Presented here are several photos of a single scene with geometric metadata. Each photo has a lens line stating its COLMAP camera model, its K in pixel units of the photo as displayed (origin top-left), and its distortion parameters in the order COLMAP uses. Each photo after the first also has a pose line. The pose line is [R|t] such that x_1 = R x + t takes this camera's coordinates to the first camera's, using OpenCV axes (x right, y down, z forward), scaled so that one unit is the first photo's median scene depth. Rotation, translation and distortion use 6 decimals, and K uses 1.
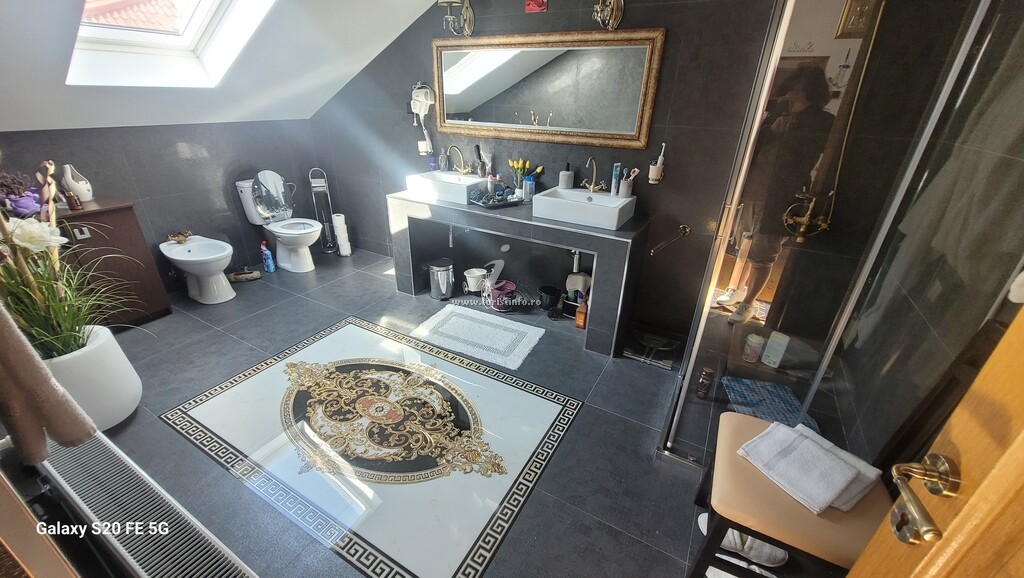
lens RADIAL K [[401.2, 0, 512.6], [0, 401.2, 290.8], [0, 0, 1]] dist [0.001152, 0.000041]
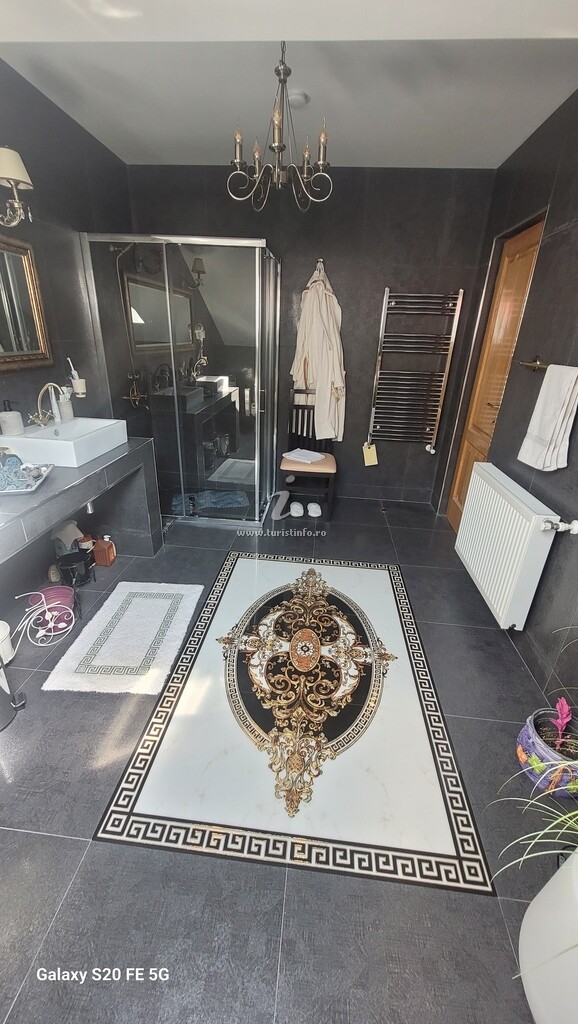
lens RADIAL K [[401.2, 0, 288.1], [0, 401.2, 510.3], [0, 0, 1]] dist [0.001152, 0.000041]
pose [[-0.400403, -0.410178, 0.819409, -0.850699], [0.356099, 0.754285, 0.551586, -0.441518], [-0.844317, 0.512648, -0.155954, 0.889714]]
